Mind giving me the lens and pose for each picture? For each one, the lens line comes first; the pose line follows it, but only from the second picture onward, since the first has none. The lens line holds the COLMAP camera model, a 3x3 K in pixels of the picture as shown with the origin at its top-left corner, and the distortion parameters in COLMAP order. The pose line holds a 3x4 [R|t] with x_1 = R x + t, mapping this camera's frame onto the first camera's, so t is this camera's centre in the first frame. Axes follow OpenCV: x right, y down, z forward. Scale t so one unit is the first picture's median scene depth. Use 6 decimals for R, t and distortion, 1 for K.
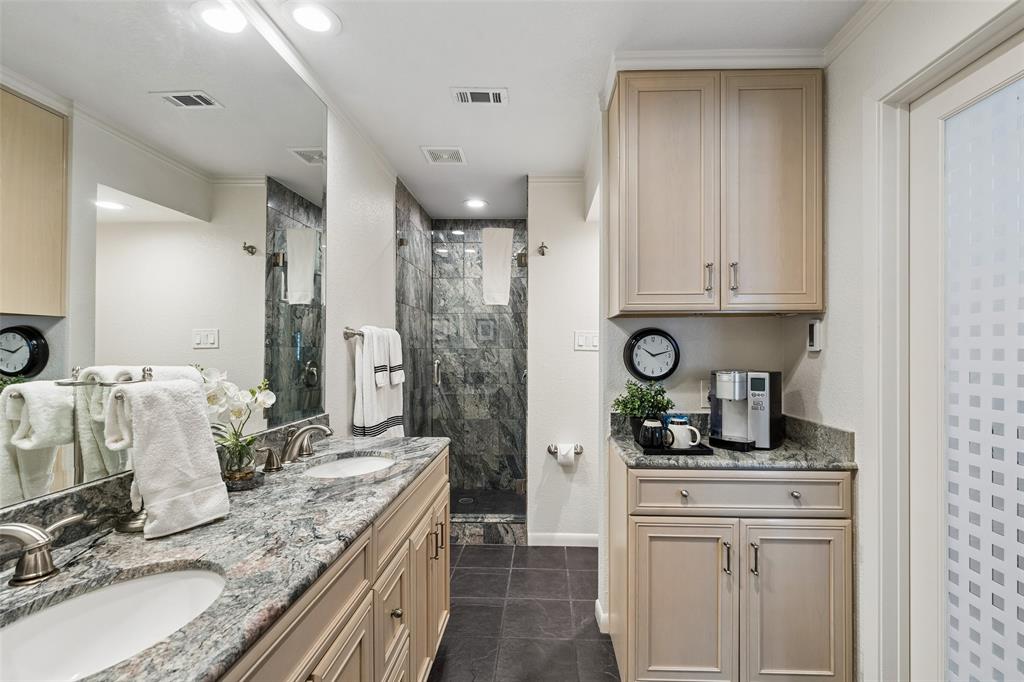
lens RADIAL K [[467.6, 0, 516.0], [0, 467.6, 344.1], [0, 0, 1]] dist [0.009202, 0.000218]
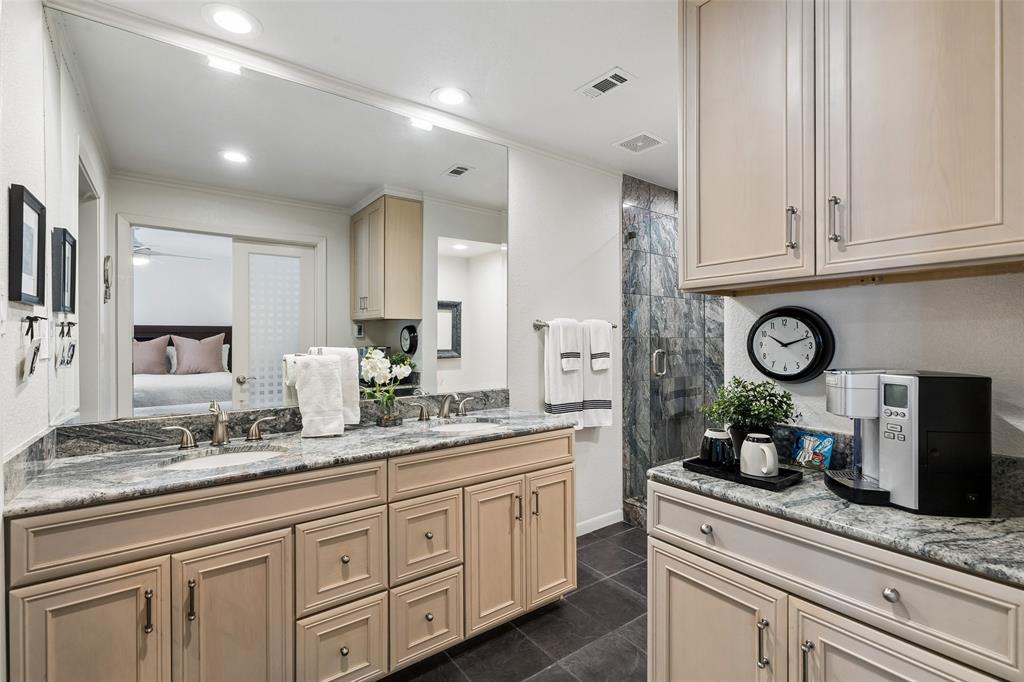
lens RADIAL K [[460.1, 0, 519.9], [0, 460.1, 335.0], [0, 0, 1]] dist [0.008584, -0.000060]
pose [[0.632362, -0.008417, -0.774627, 0.664534], [0.009298, 0.999951, -0.003275, 0.008398], [0.774617, -0.005131, 0.632410, 0.274236]]
